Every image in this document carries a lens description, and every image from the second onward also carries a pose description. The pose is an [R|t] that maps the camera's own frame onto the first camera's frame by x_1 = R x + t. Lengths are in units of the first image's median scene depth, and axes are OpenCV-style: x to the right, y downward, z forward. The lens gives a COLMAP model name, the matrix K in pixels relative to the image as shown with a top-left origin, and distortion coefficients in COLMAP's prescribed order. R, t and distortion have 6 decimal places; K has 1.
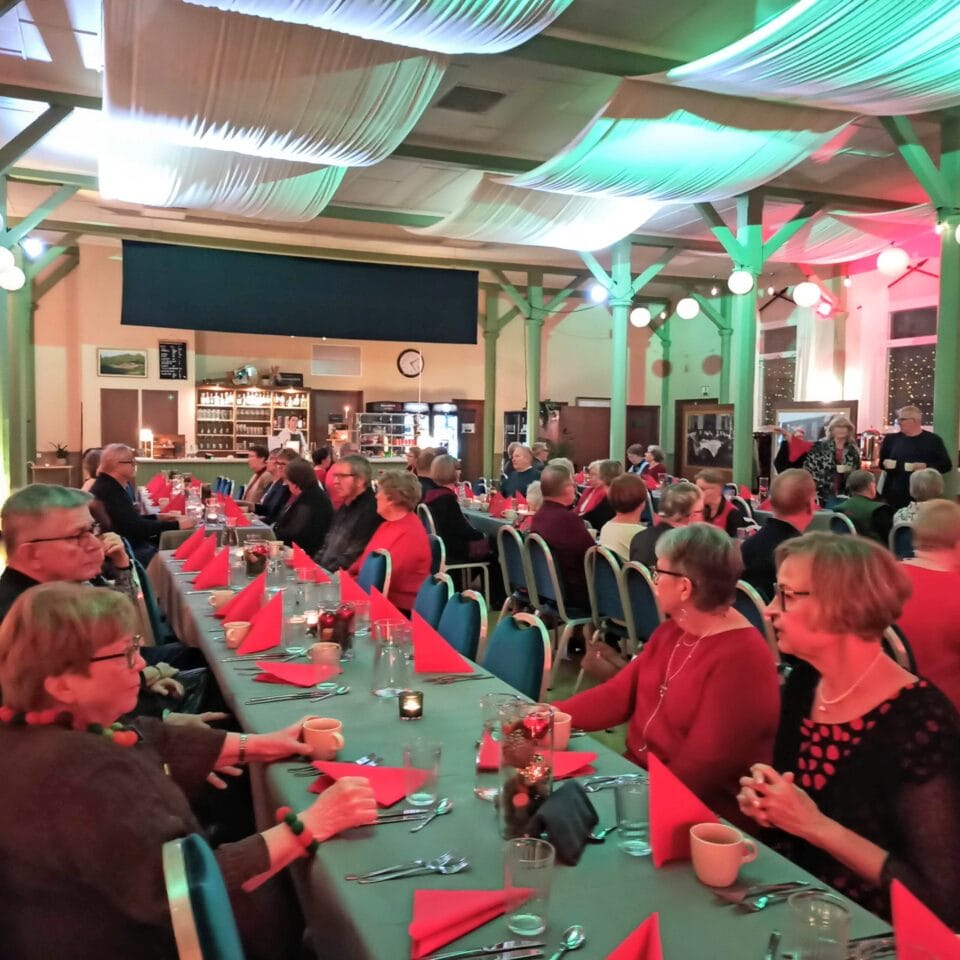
lens RADIAL K [[940.0, 0, 481.1], [0, 940.0, 480.0], [0, 0, 1]] dist [0.033094, 0.000000]
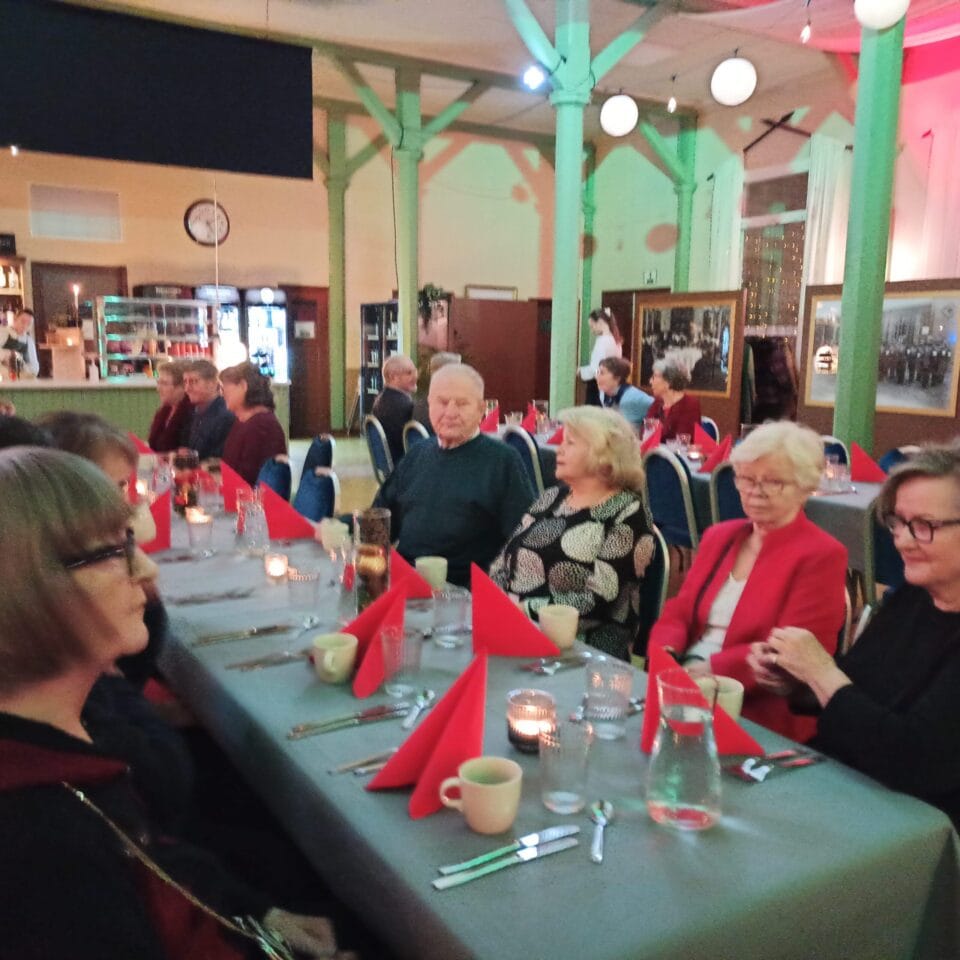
lens RADIAL K [[940.0, 0, 480.7], [0, 940.0, 477.4], [0, 0, 1]] dist [0.033094, 0.000000]
pose [[0.987307, -0.021910, 0.157305, 0.001995], [0.007206, 0.995599, 0.093444, -0.014860], [-0.158660, -0.091124, 0.983119, 0.369971]]
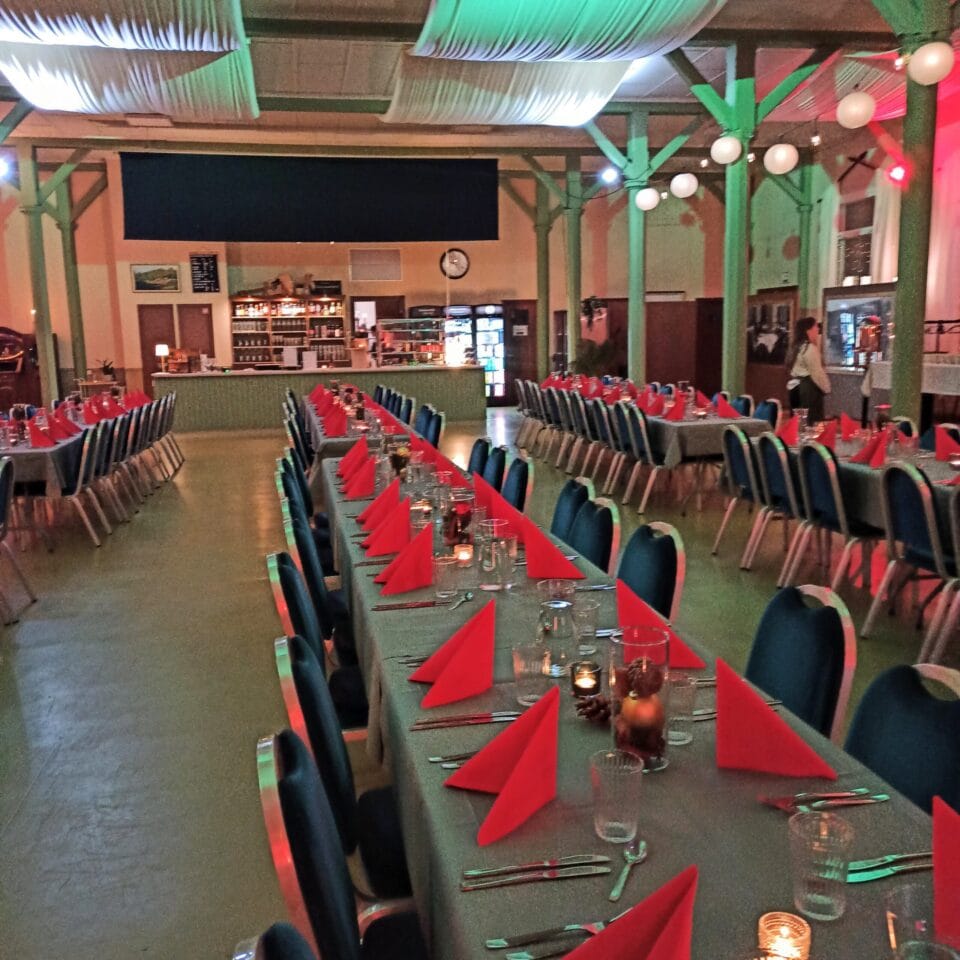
lens RADIAL K [[940.0, 0, 479.4], [0, 940.0, 485.2], [0, 0, 1]] dist [0.033094, 0.000000]
pose [[0.979771, -0.004170, -0.200080, 0.151752], [0.025887, 0.994024, 0.106050, -0.001761], [0.198442, -0.109084, 0.974023, 0.054426]]
